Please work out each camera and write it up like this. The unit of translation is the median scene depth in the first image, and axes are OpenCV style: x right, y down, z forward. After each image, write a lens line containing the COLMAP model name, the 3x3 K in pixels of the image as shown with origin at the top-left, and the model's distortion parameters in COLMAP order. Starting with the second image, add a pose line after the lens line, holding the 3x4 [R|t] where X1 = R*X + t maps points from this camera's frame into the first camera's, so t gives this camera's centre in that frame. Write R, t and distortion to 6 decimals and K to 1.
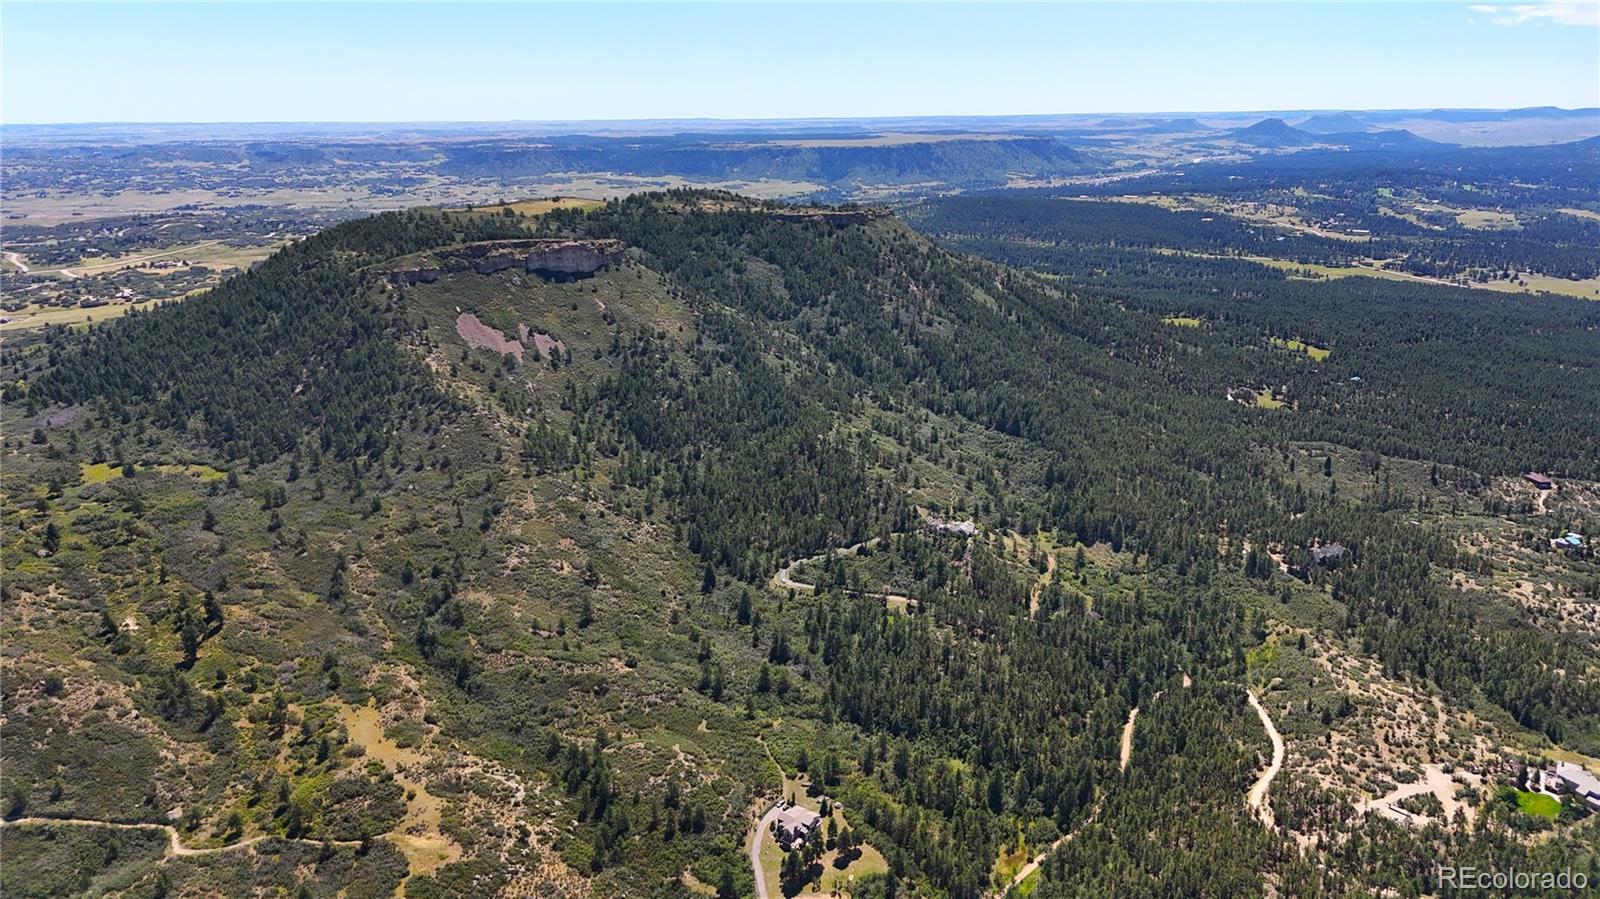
lens RADIAL K [[1179.1, 0, 802.8], [0, 1179.1, 453.6], [0, 0, 1]] dist [0.065833, -0.057823]
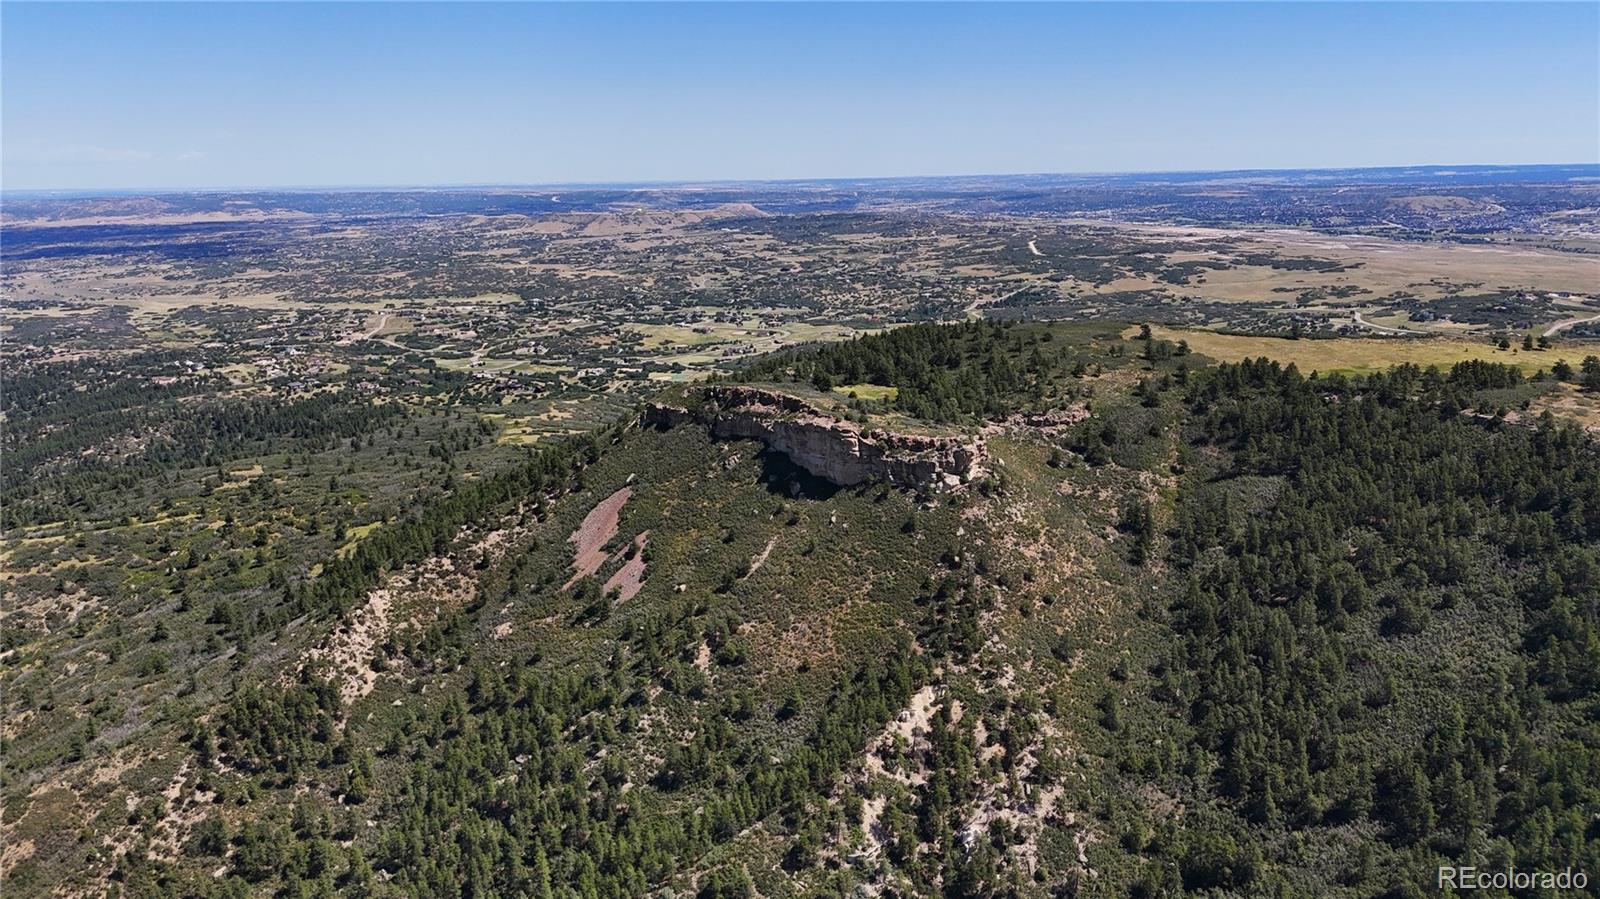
lens RADIAL K [[1176.2, 0, 803.0], [0, 1176.2, 455.4], [0, 0, 1]] dist [0.073145, -0.047535]
pose [[0.071440, 0.242330, -0.967560, 0.388292], [-0.265491, 0.939665, 0.215741, -0.362242], [0.961463, 0.241466, 0.131466, 1.250630]]
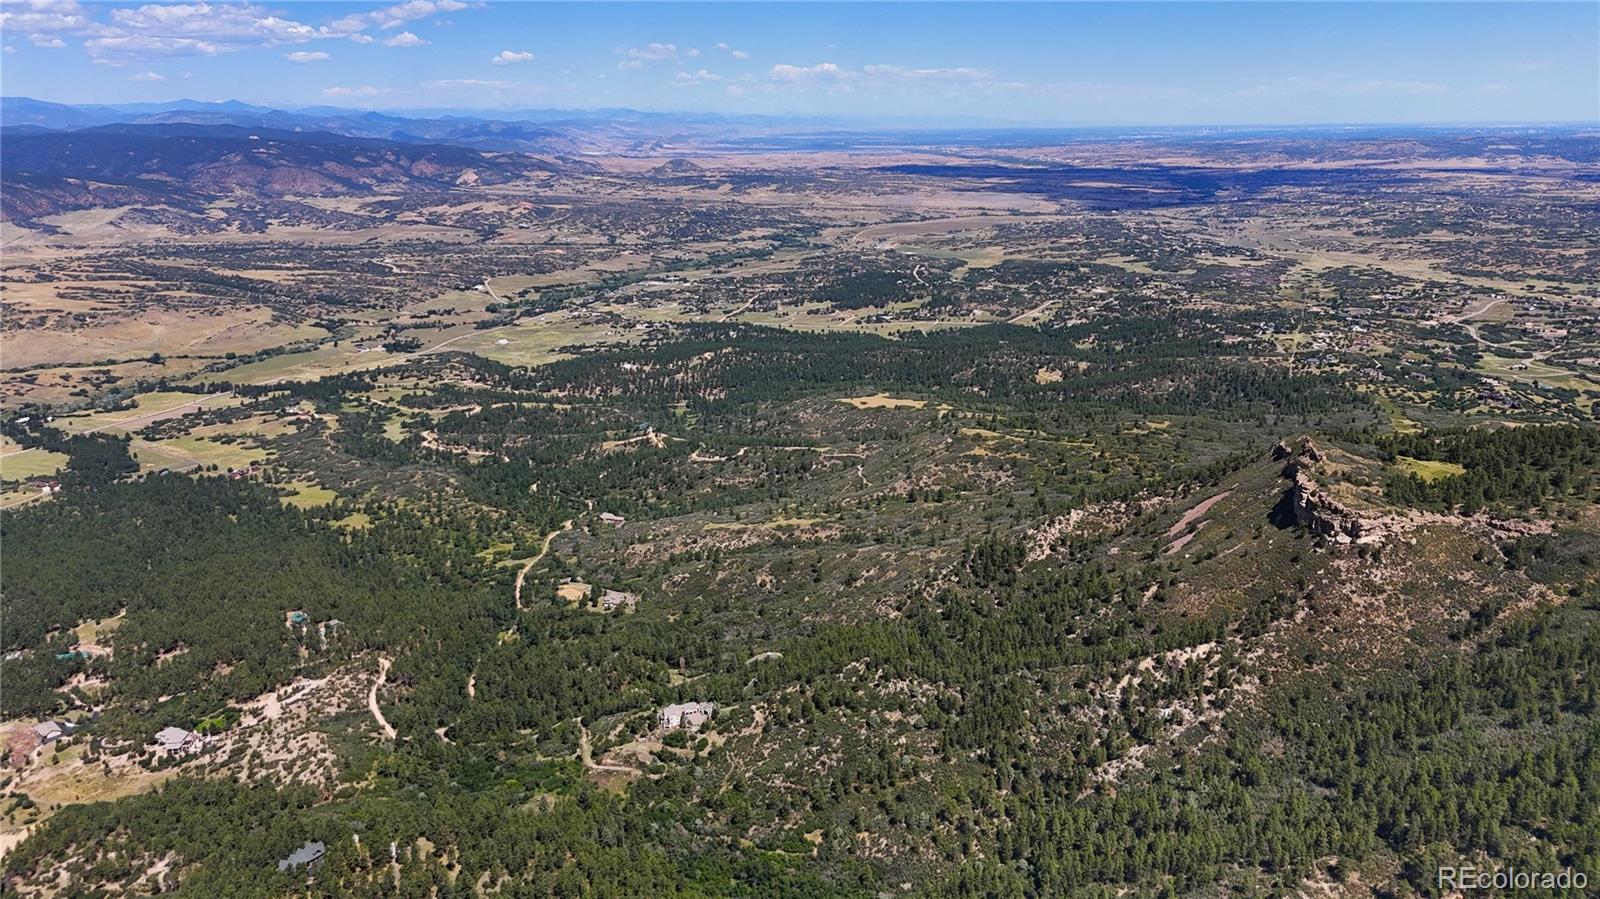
lens RADIAL K [[1179.1, 0, 802.8], [0, 1179.1, 453.6], [0, 0, 1]] dist [0.065833, -0.057823]
pose [[-0.781017, 0.184219, -0.596721, 0.650579], [-0.163208, 0.862088, 0.479757, -0.664831], [0.602806, 0.472088, -0.643239, 1.721607]]
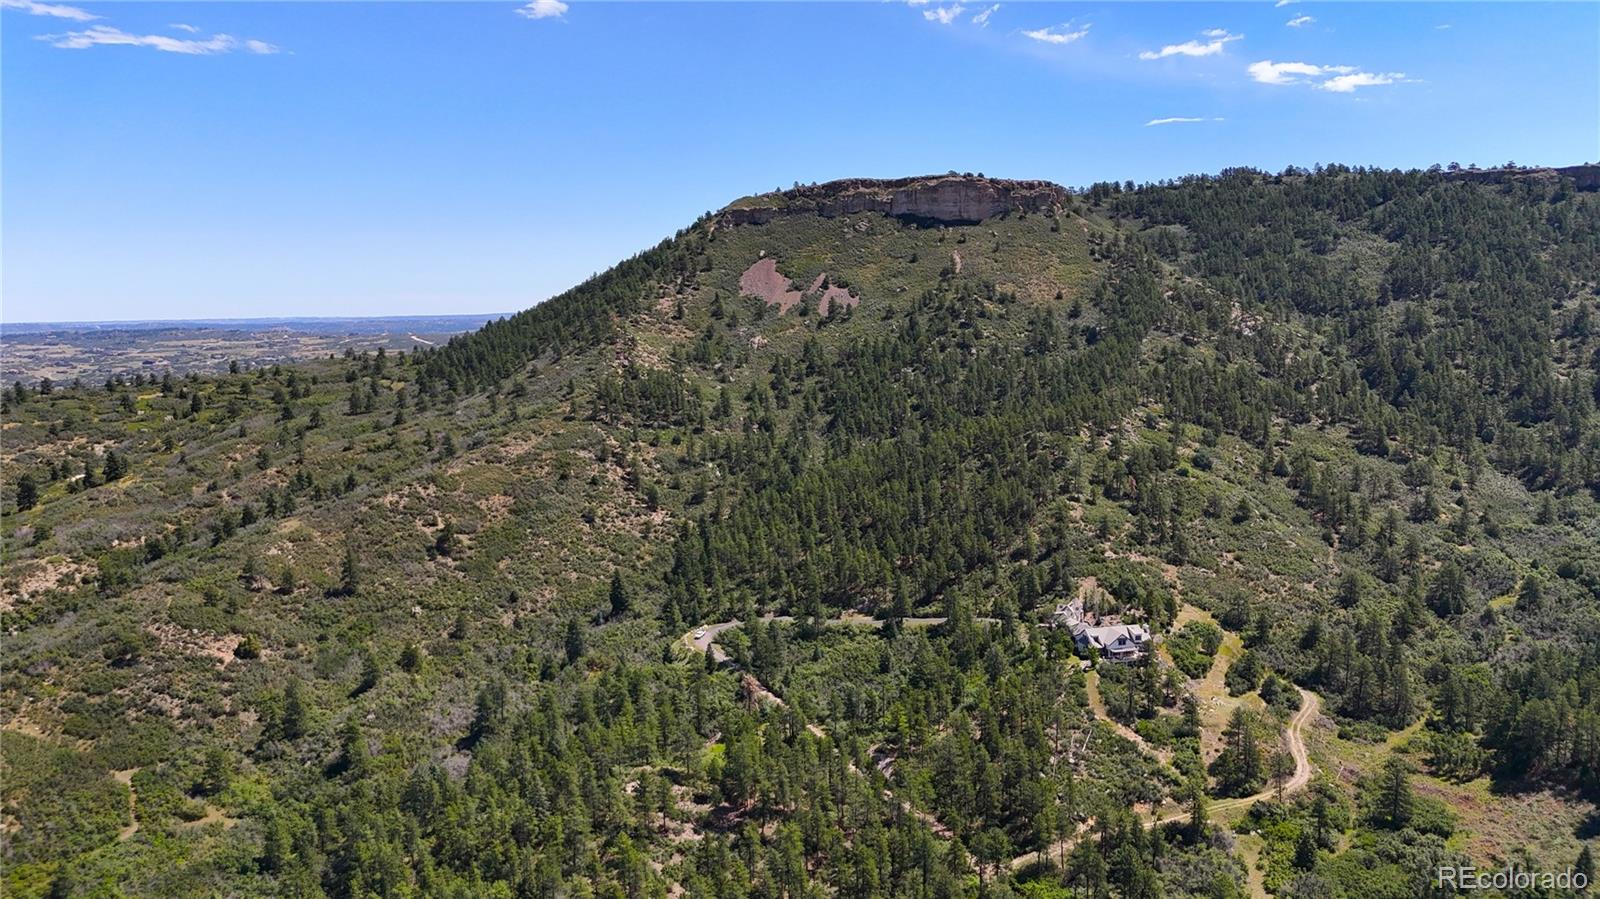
lens RADIAL K [[1179.1, 0, 802.8], [0, 1179.1, 453.6], [0, 0, 1]] dist [0.065833, -0.057823]
pose [[0.631555, 0.091852, -0.769871, 0.405609], [-0.206560, 0.977004, -0.052884, 0.049402], [0.747309, 0.192424, 0.636005, 0.698012]]
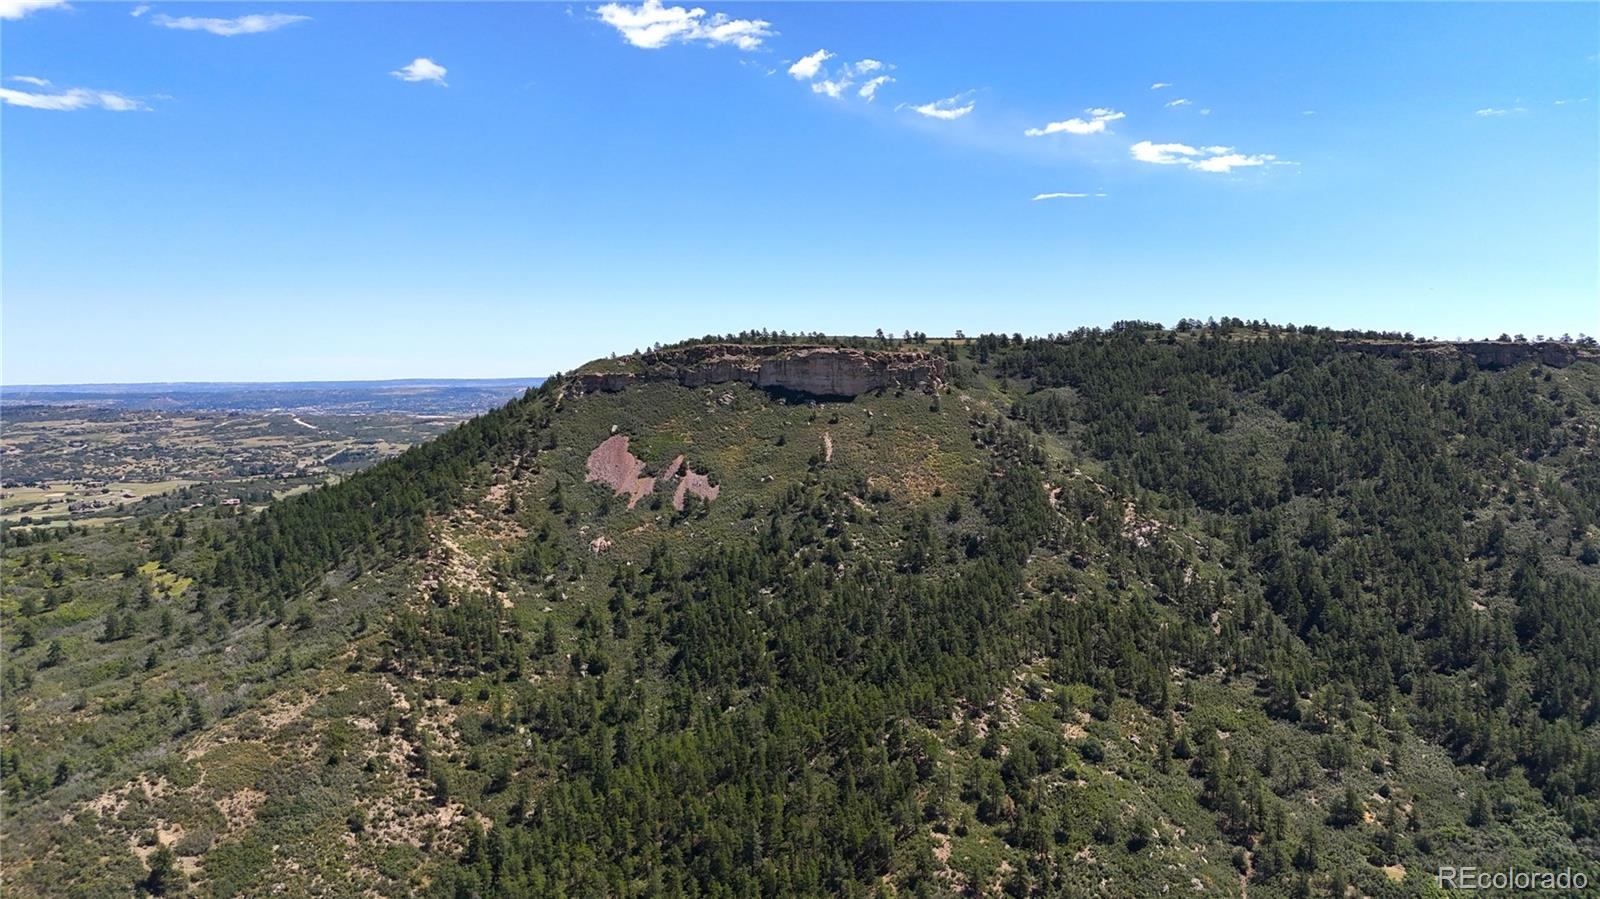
lens RADIAL K [[1179.1, 0, 802.8], [0, 1179.1, 453.6], [0, 0, 1]] dist [0.065833, -0.057823]
pose [[0.687314, 0.050499, -0.724603, 0.348747], [-0.198036, 0.972816, -0.120047, -0.059468], [0.698843, 0.226007, 0.678630, 0.769680]]
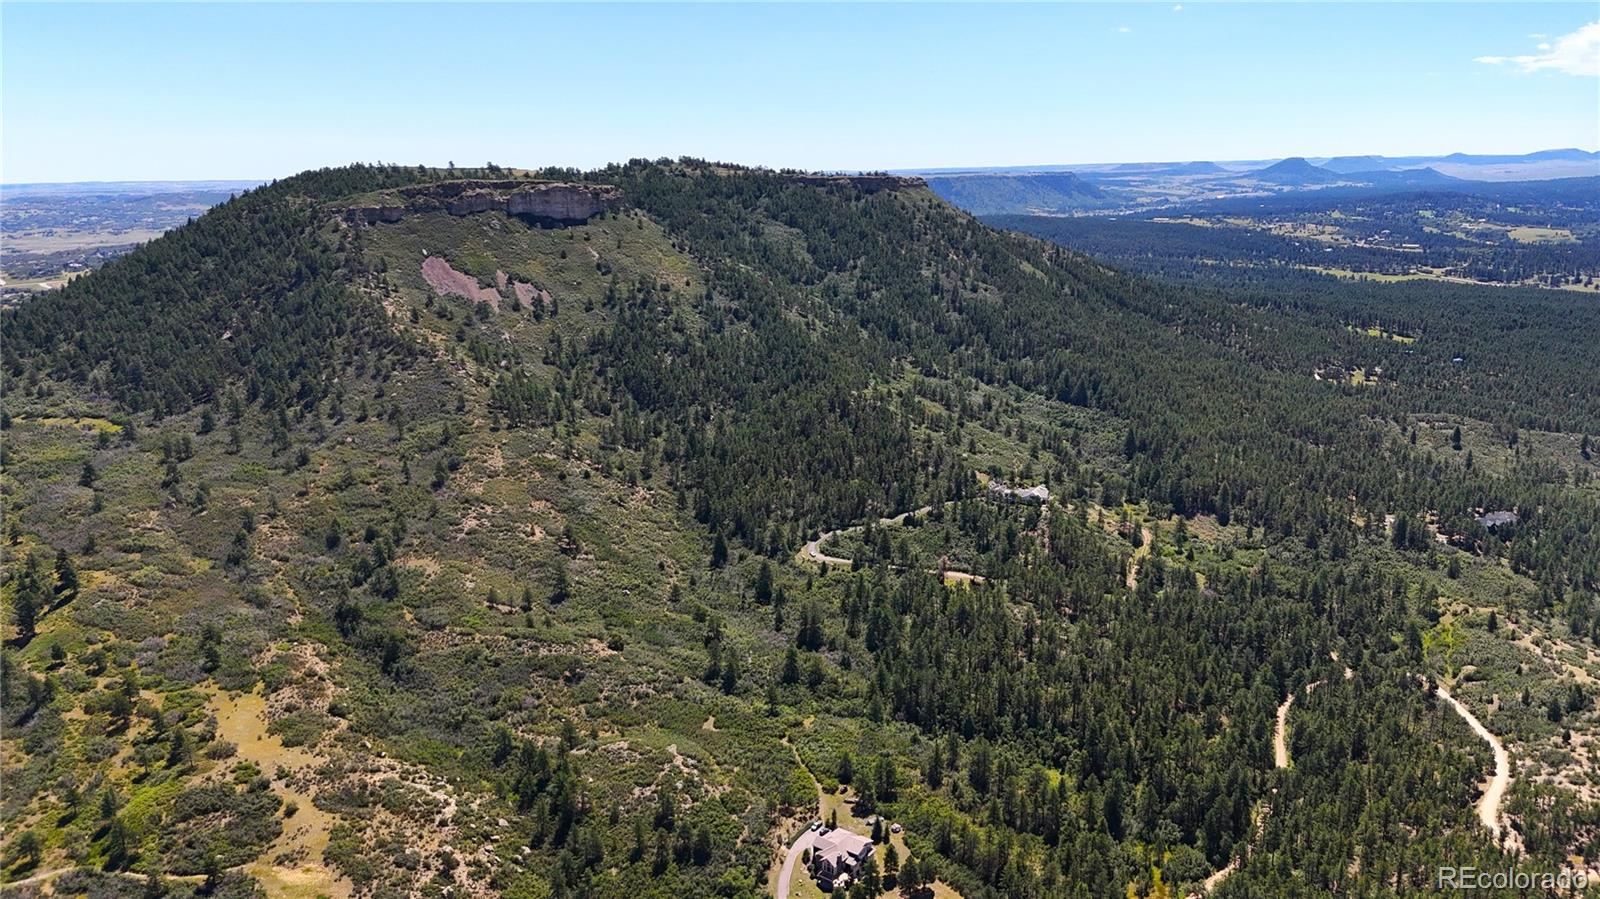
lens RADIAL K [[1179.1, 0, 802.8], [0, 1179.1, 453.6], [0, 0, 1]] dist [0.065833, -0.057823]
pose [[0.999893, -0.005056, -0.013705, -0.012036], [0.004433, 0.998974, -0.045060, 0.076714], [0.013918, 0.044994, 0.998890, 0.203488]]
